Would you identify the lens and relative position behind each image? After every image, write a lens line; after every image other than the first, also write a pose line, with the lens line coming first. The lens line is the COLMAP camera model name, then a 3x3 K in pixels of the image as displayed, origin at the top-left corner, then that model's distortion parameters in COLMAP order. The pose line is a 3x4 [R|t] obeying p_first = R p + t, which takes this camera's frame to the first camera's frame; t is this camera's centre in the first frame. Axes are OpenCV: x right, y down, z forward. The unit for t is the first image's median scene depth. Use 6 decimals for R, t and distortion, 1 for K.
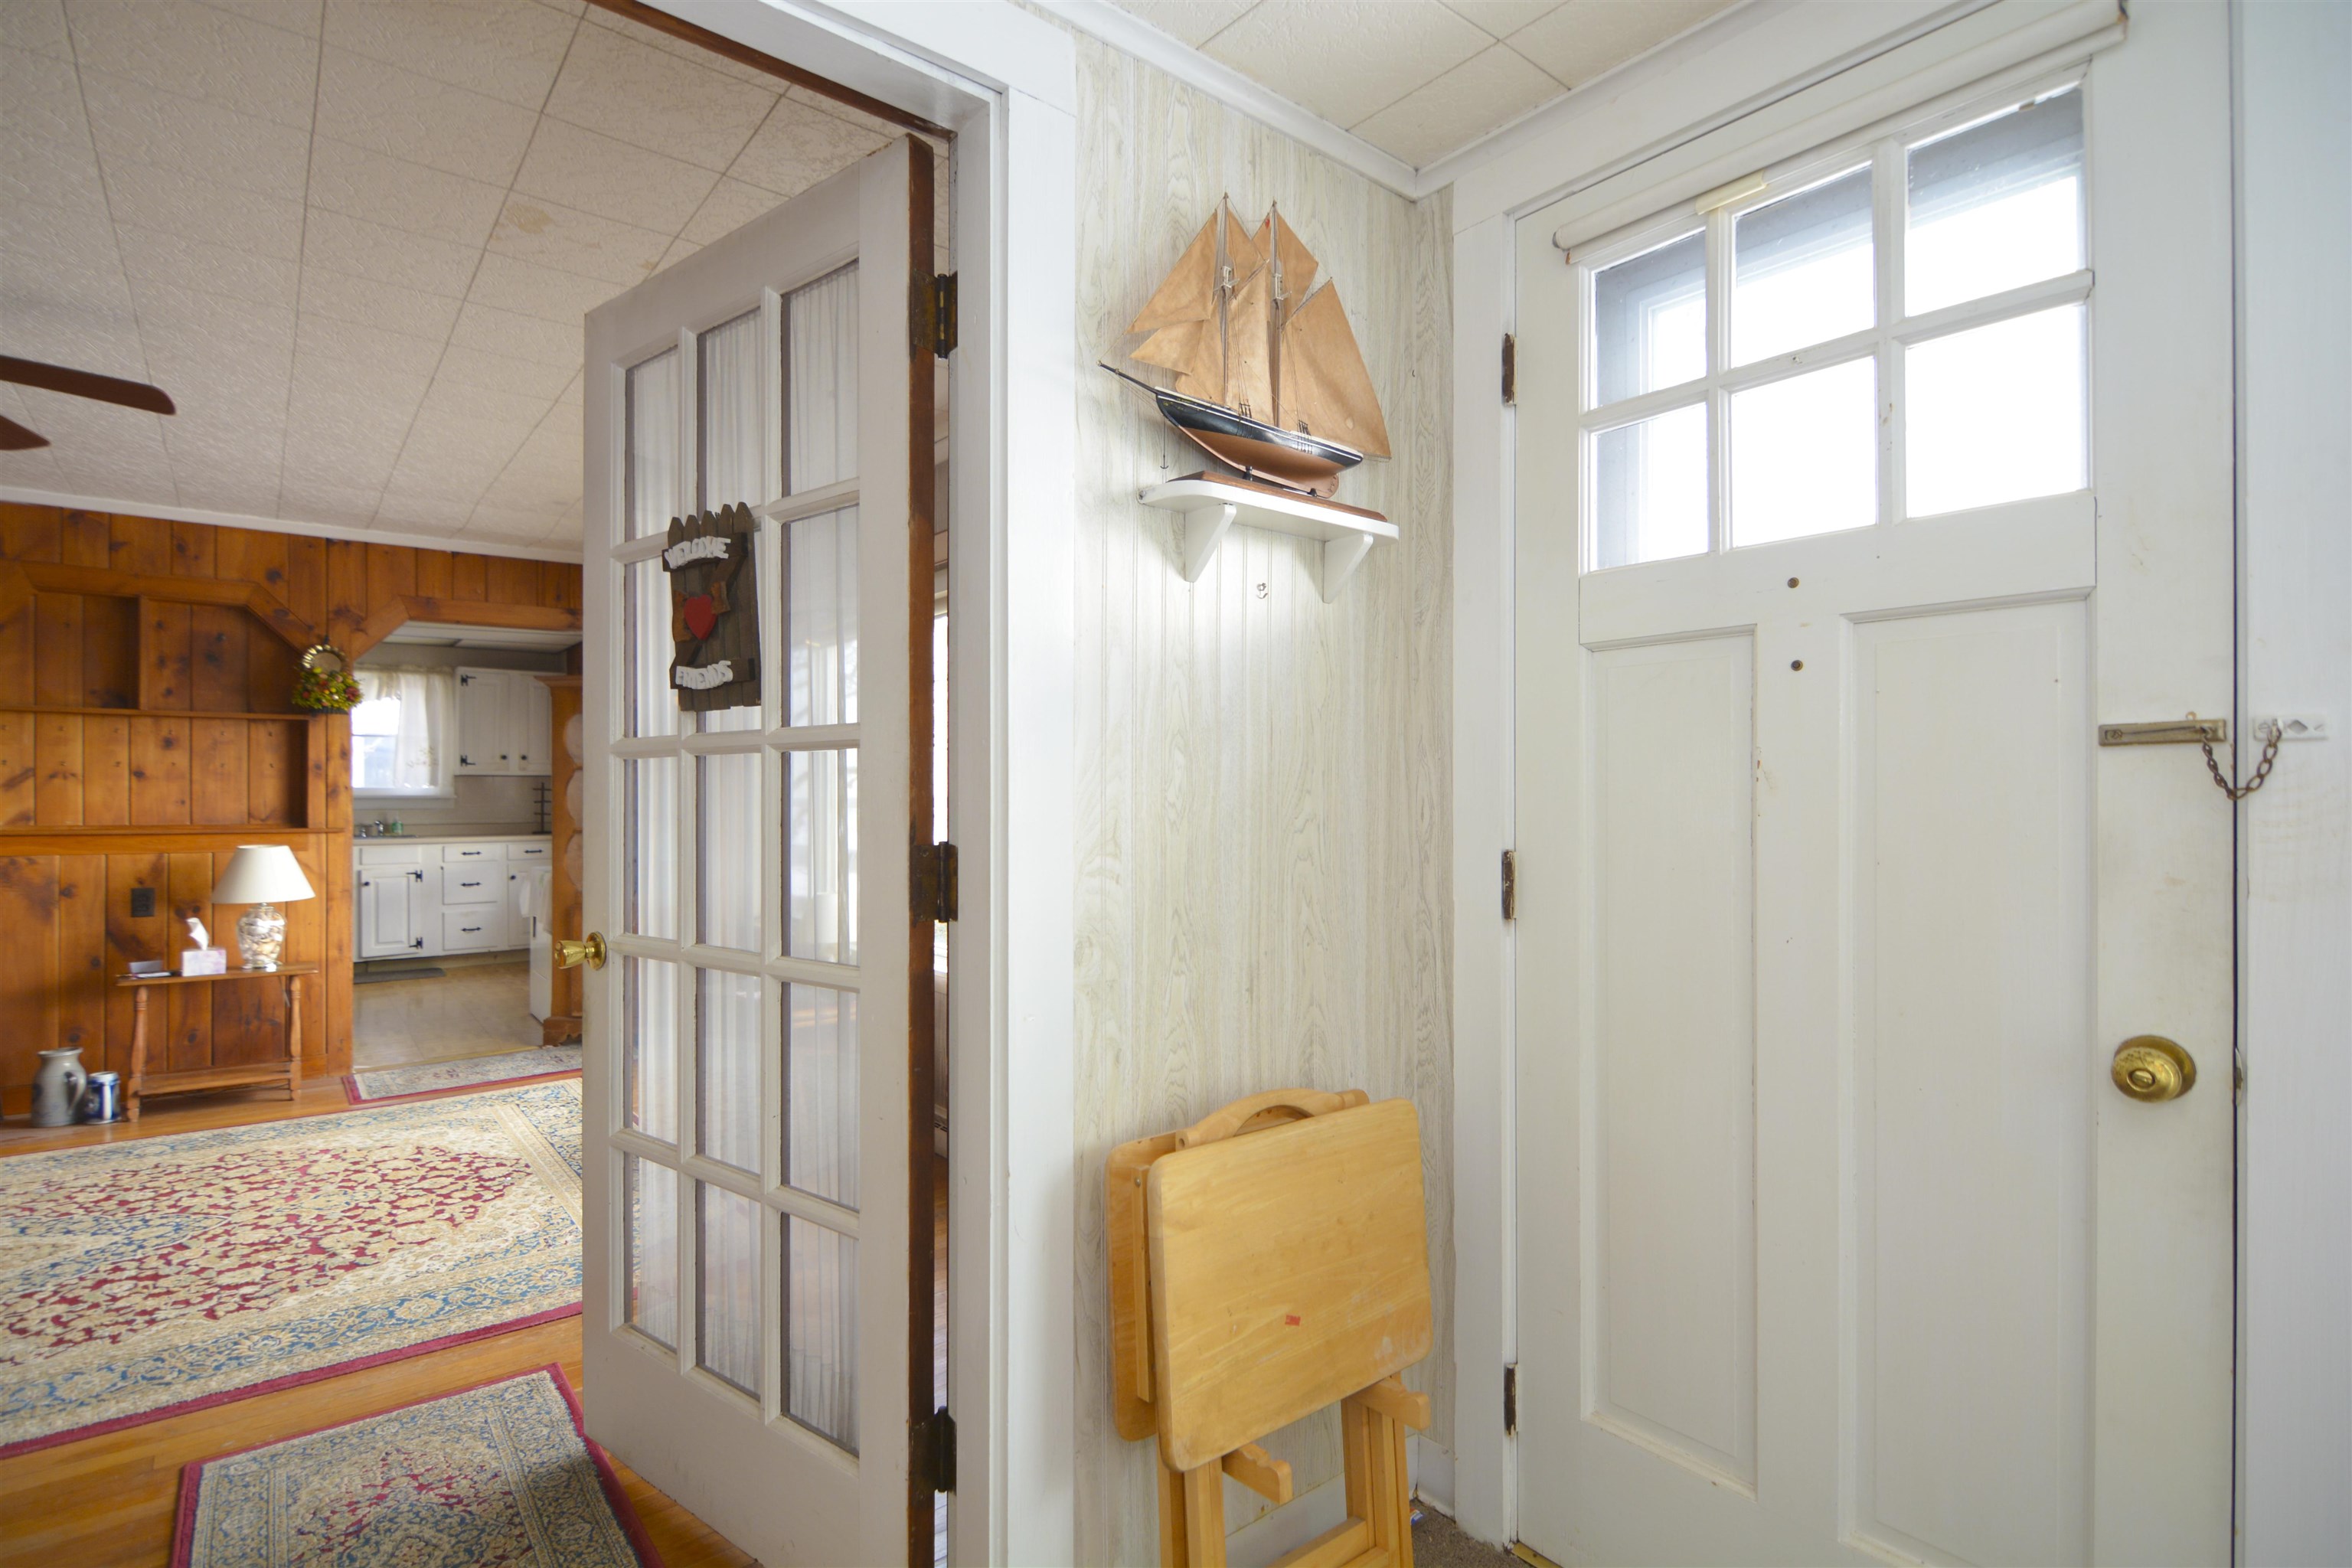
lens RADIAL K [[1148.8, 0, 1181.9], [0, 1148.8, 801.8], [0, 0, 1]] dist [-0.005260, -0.006499]
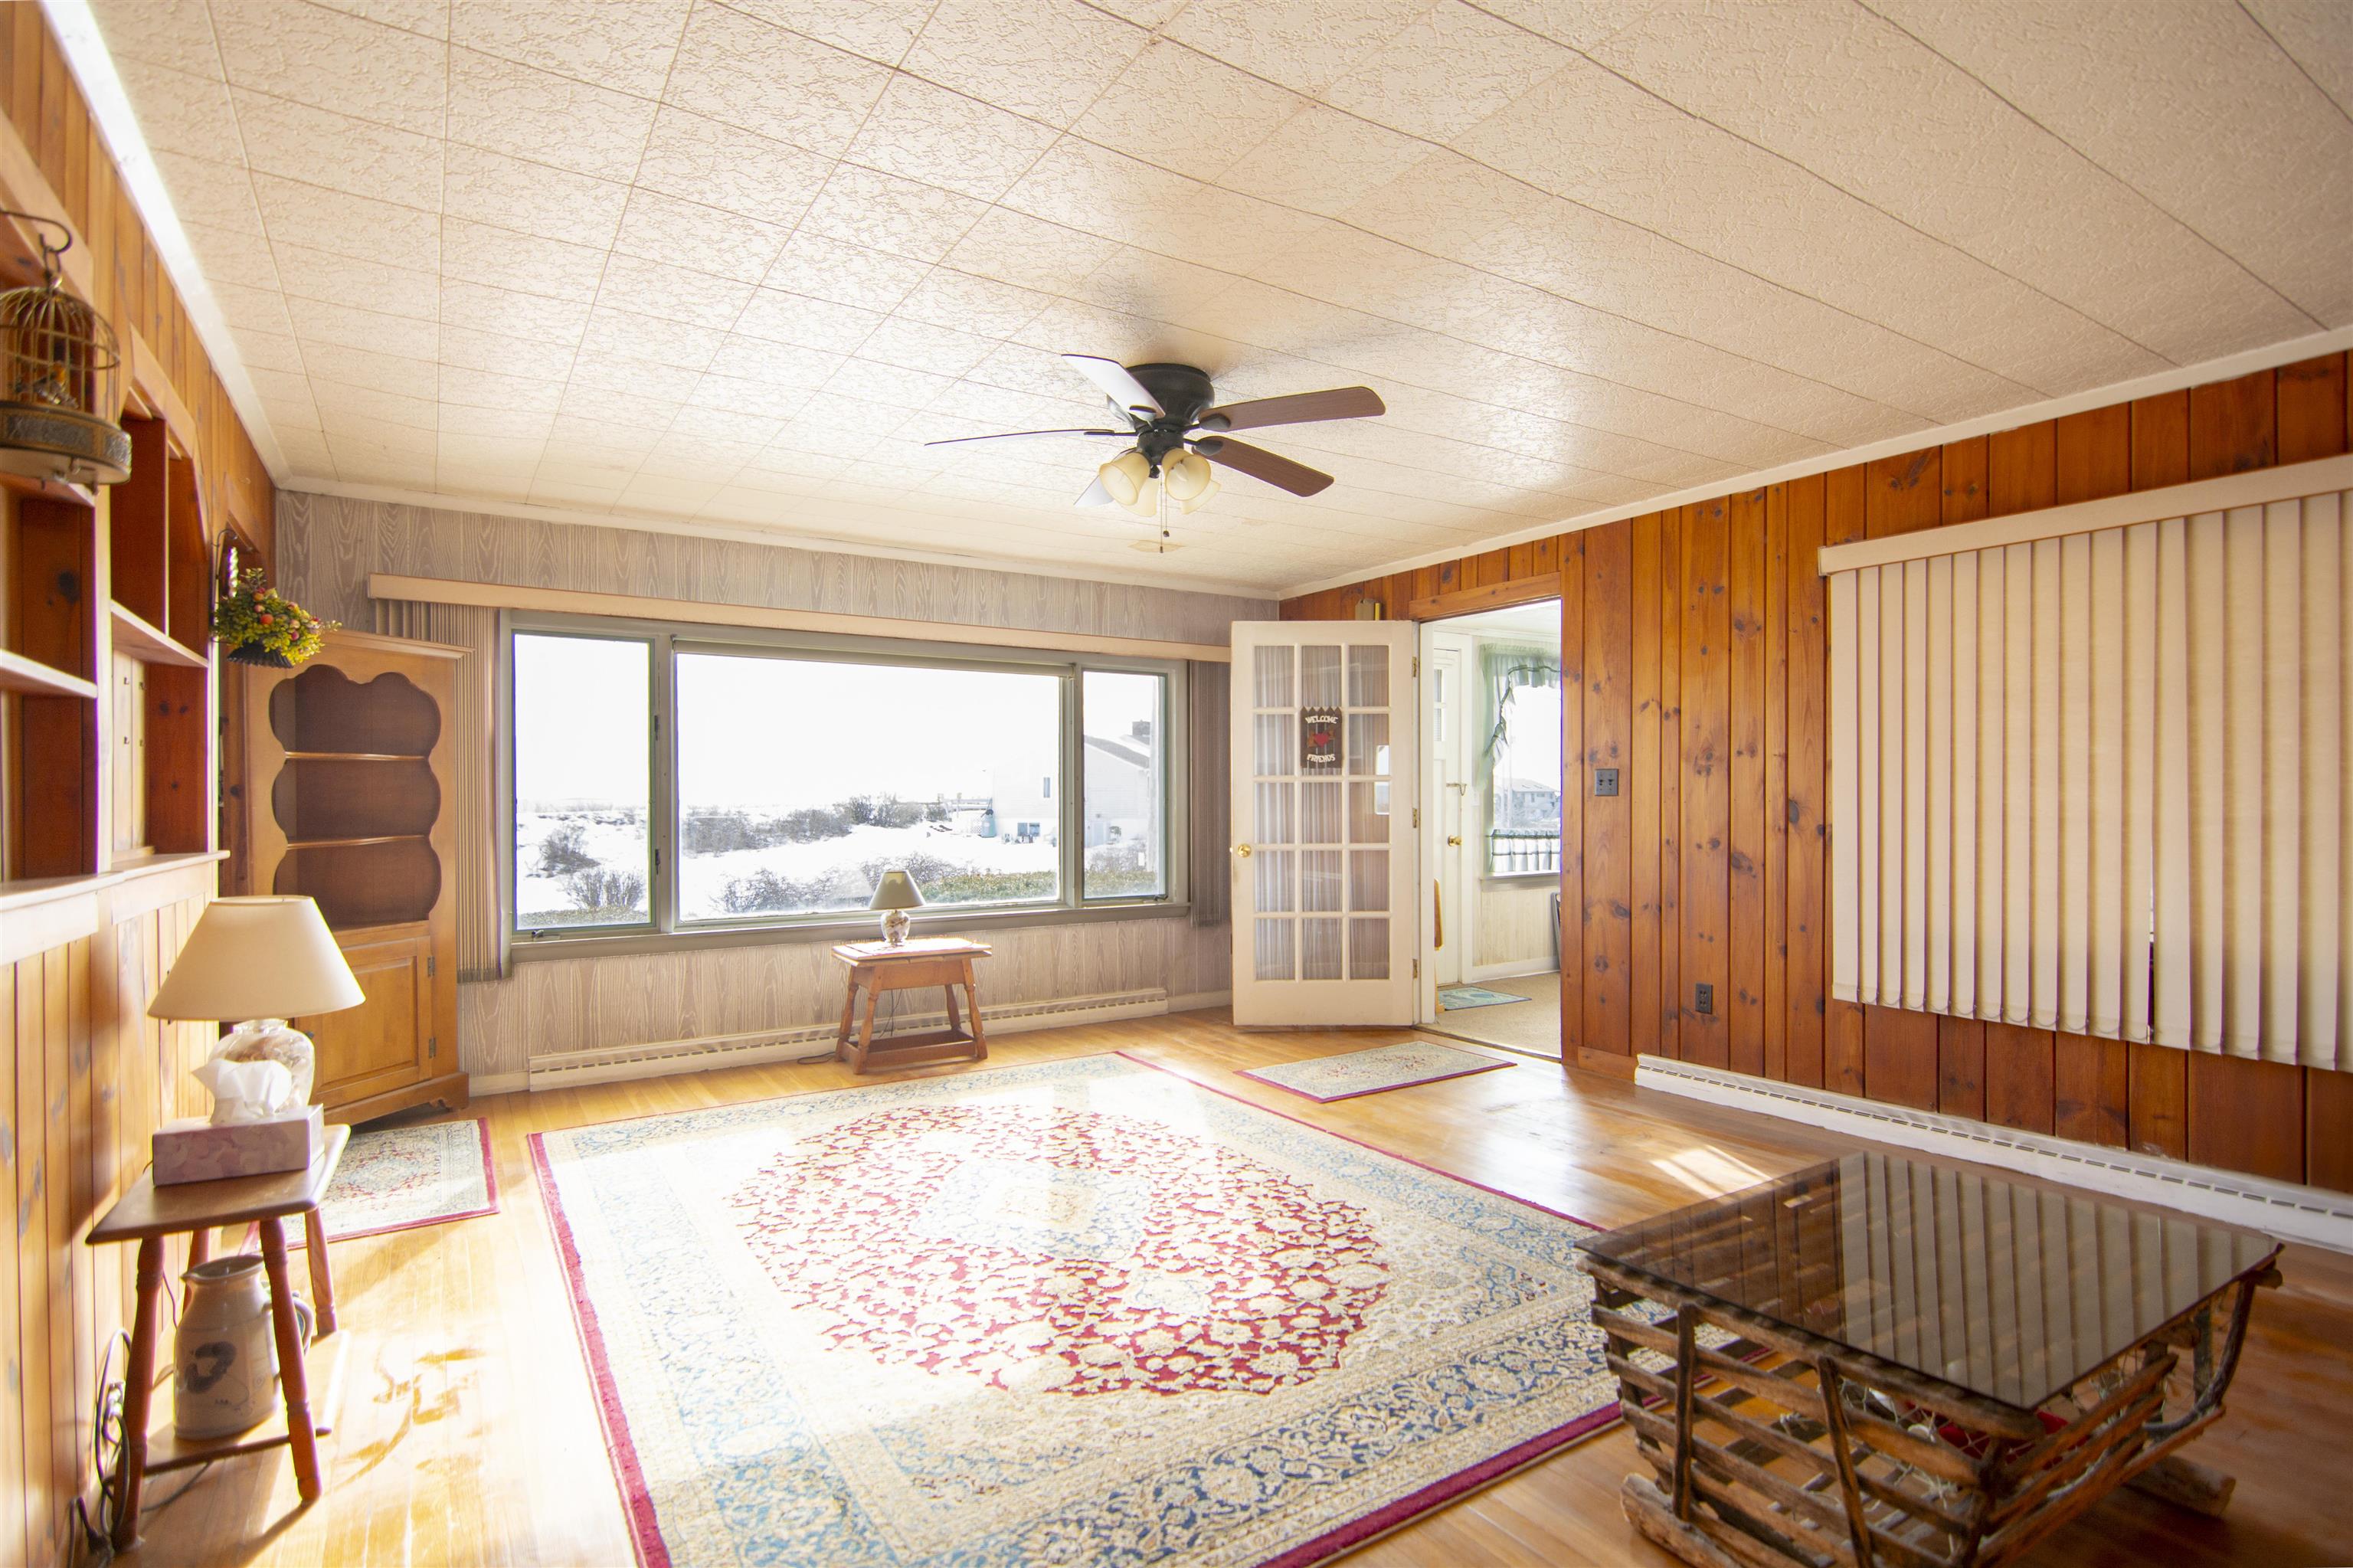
lens RADIAL K [[1149.4, 0, 1172.5], [0, 1149.4, 811.2], [0, 0, 1]] dist [-0.005260, -0.006499]
pose [[0.115613, -0.011778, 0.993224, -3.899681], [0.010203, 0.999891, 0.010669, -0.011334], [-0.993242, 0.008900, 0.115721, 1.271911]]
